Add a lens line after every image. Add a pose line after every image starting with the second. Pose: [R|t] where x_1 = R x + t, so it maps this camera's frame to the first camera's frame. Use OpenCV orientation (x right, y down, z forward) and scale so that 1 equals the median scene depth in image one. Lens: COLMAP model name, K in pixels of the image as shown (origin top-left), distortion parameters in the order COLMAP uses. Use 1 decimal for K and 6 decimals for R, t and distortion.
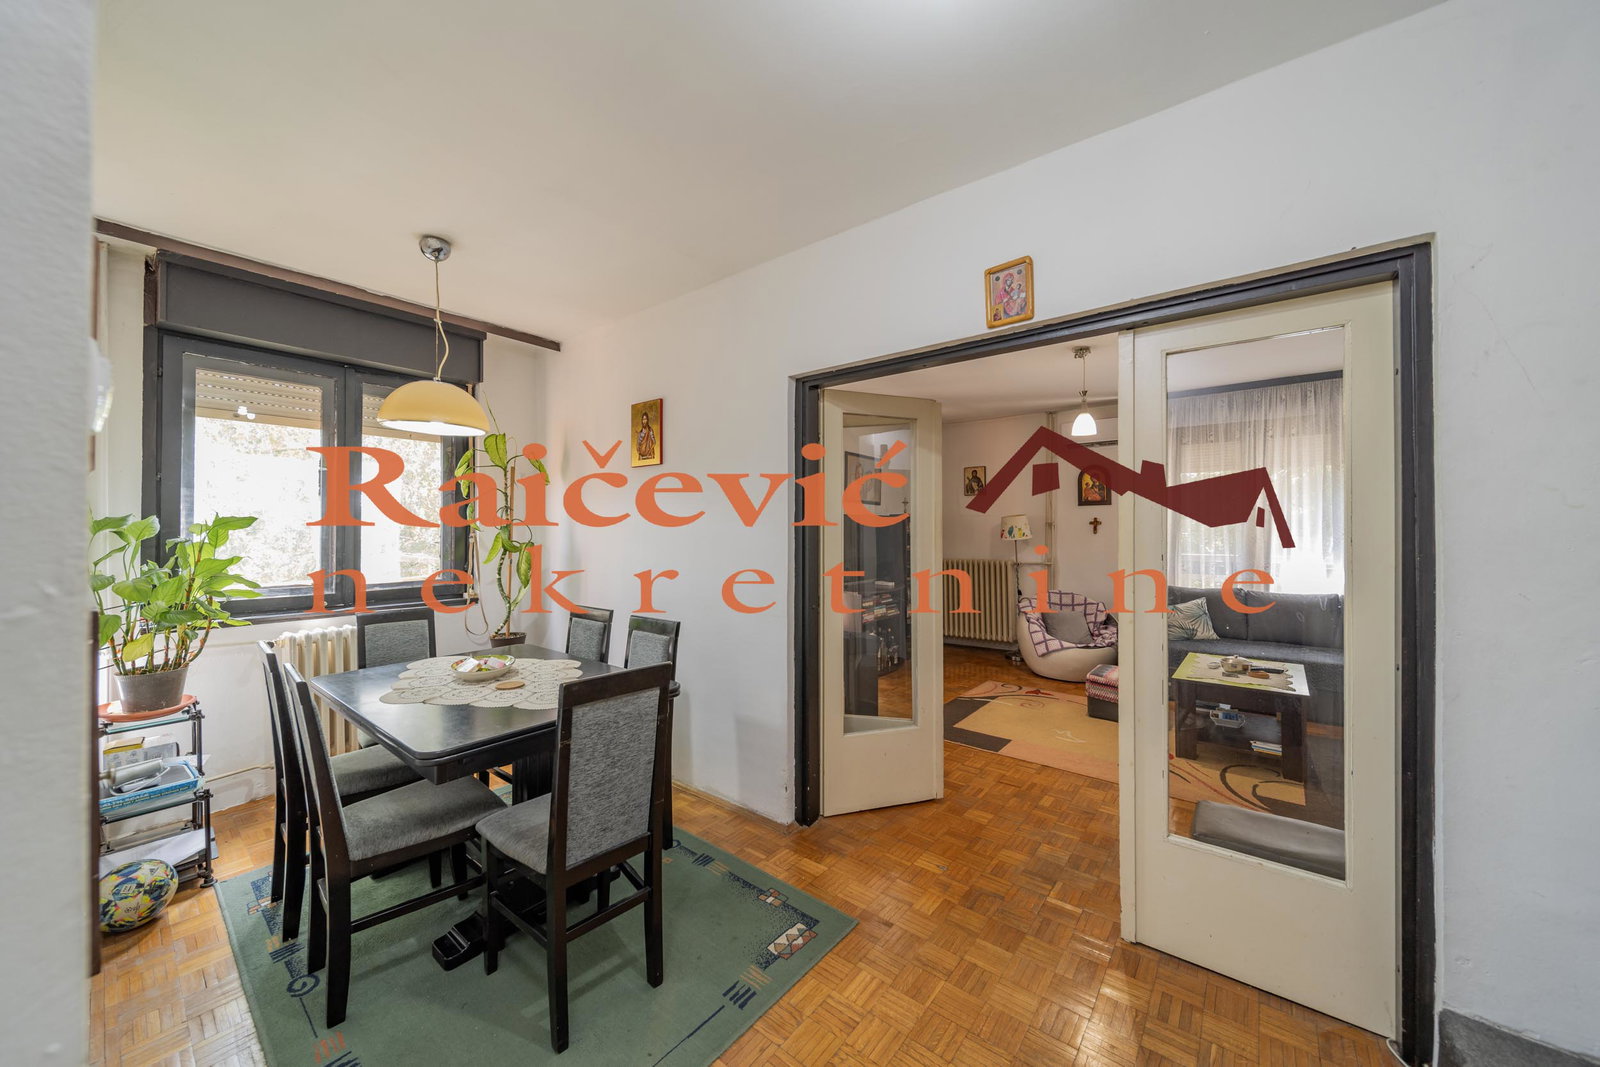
lens RADIAL K [[581.6, 0, 775.7], [0, 581.6, 539.9], [0, 0, 1]] dist [0.000217, -0.000057]
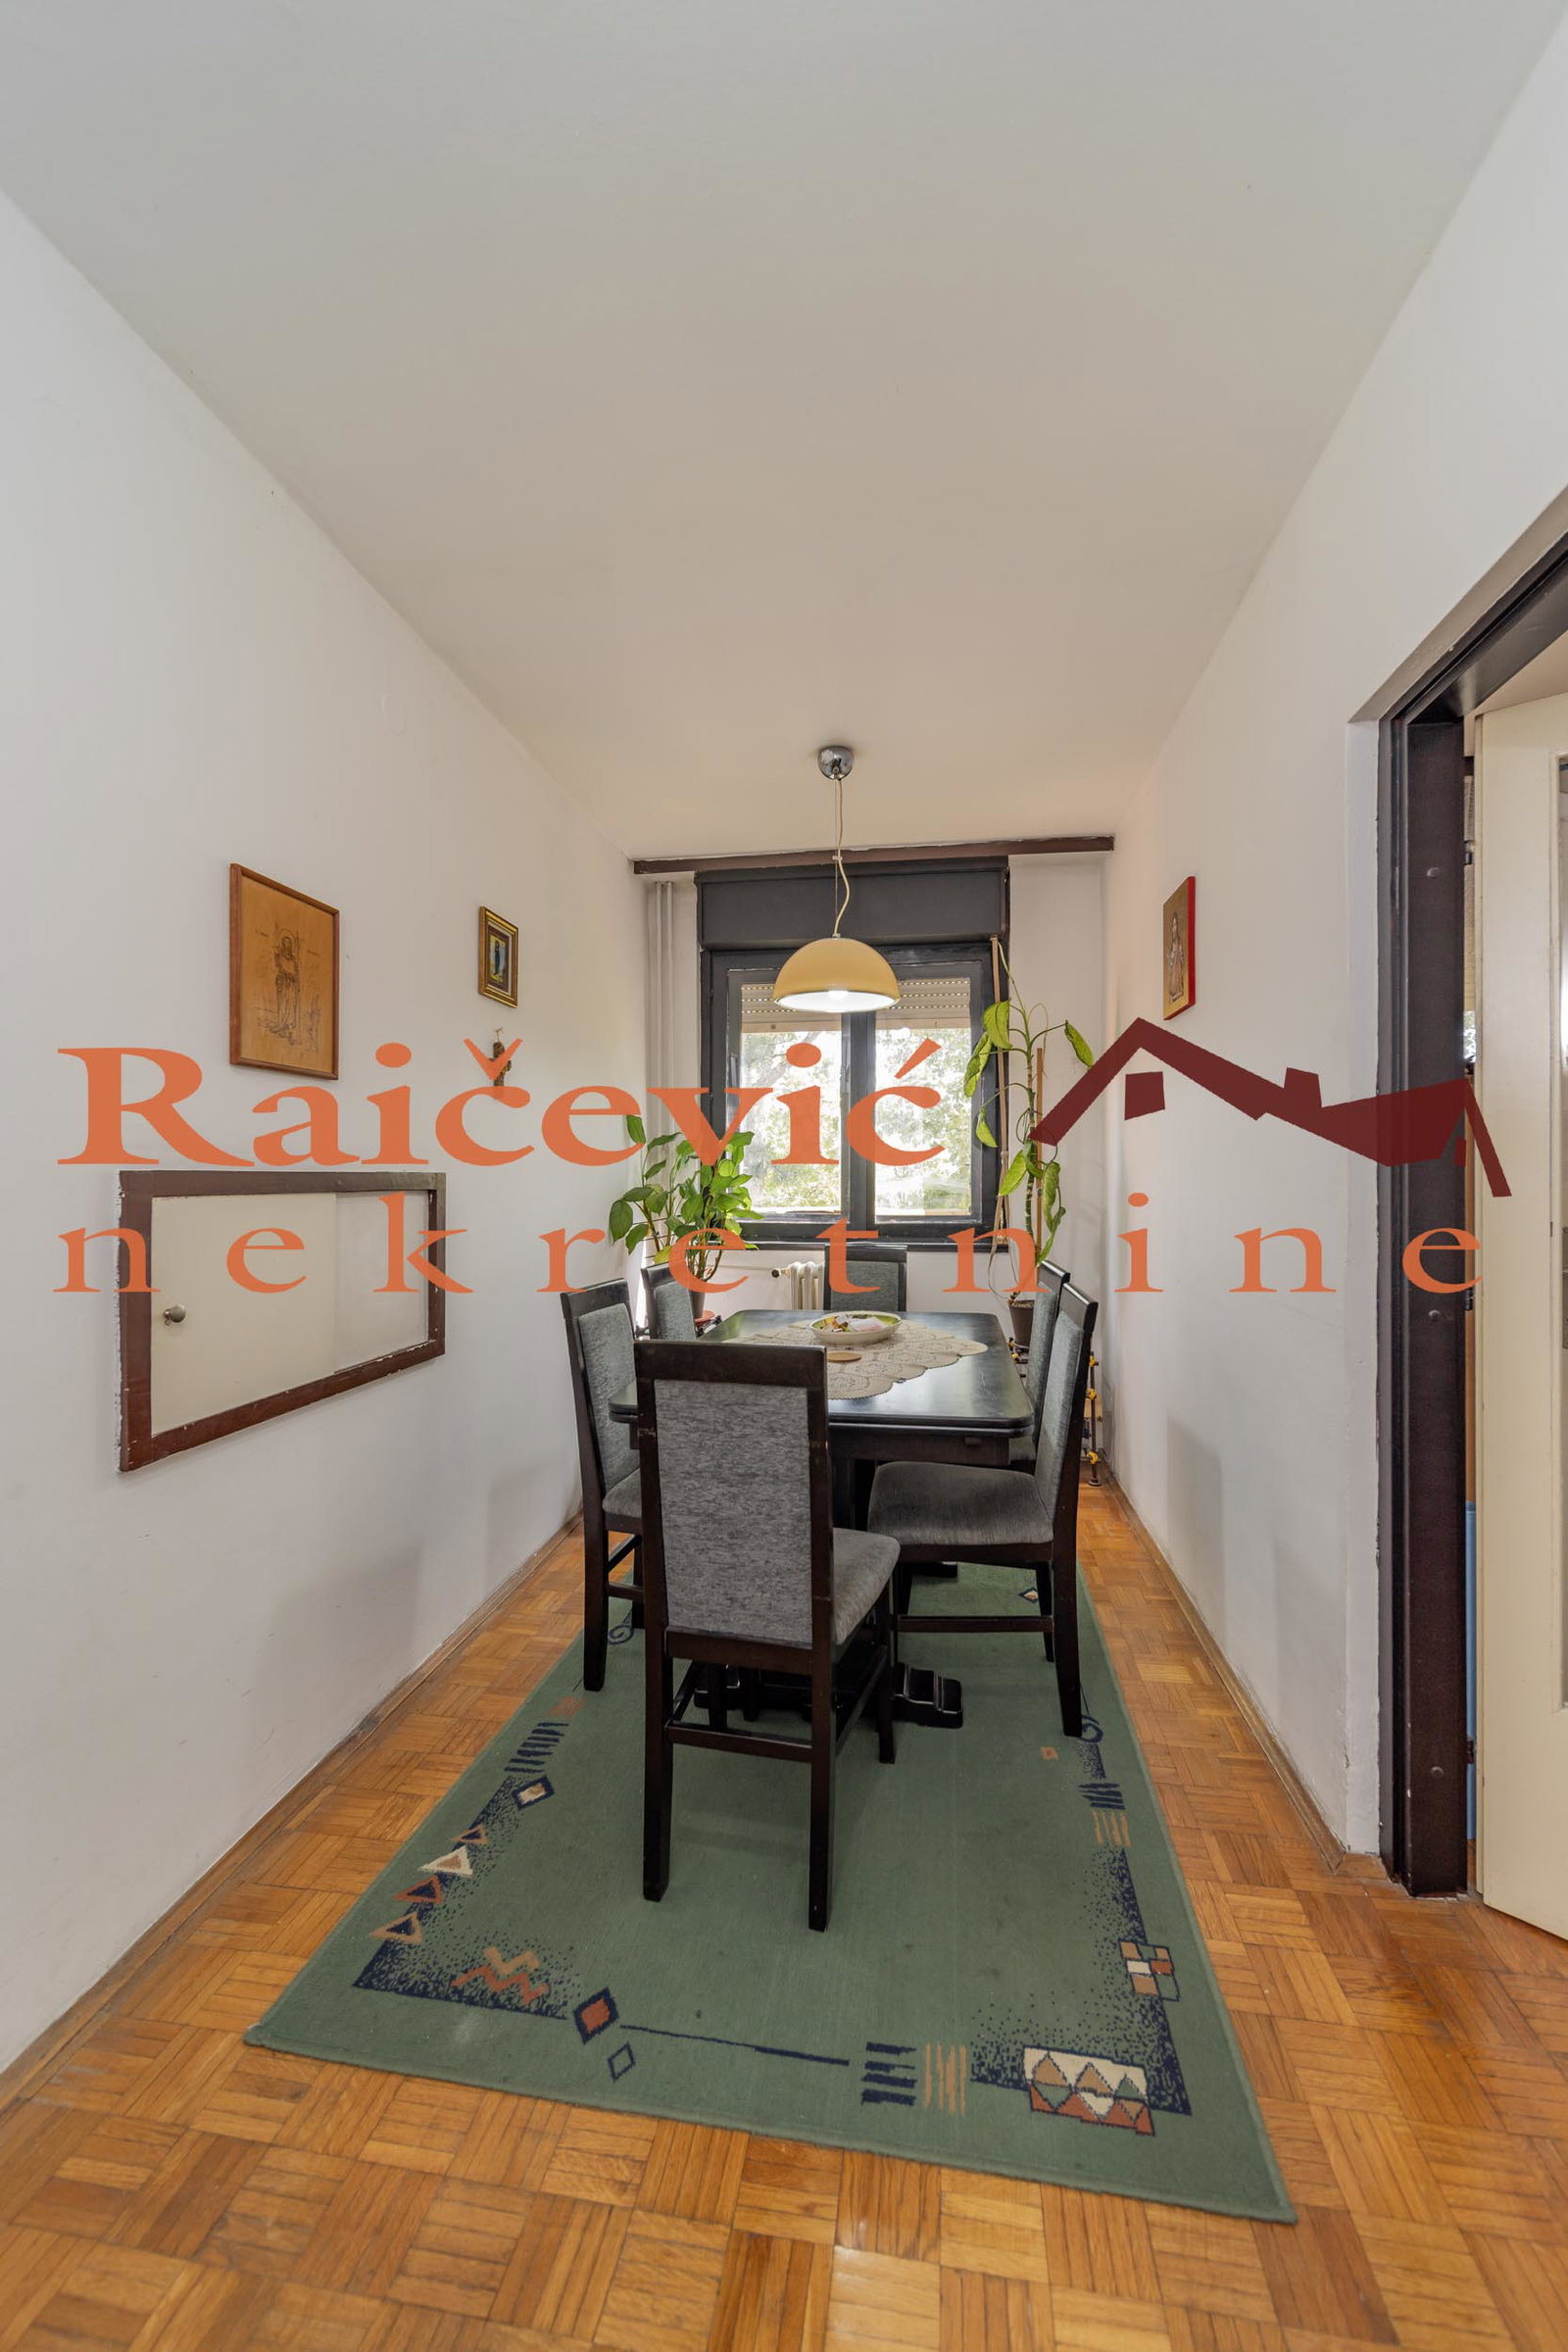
lens RADIAL K [[855.0, 0, 789.9], [0, 855.0, 1175.1], [0, 0, 1]] dist [0.000217, -0.000057]
pose [[0.524718, 0.006040, -0.851255, 0.352856], [-0.015080, 0.999884, -0.002201, 0.038007], [0.851143, 0.013992, 0.524748, 0.404794]]
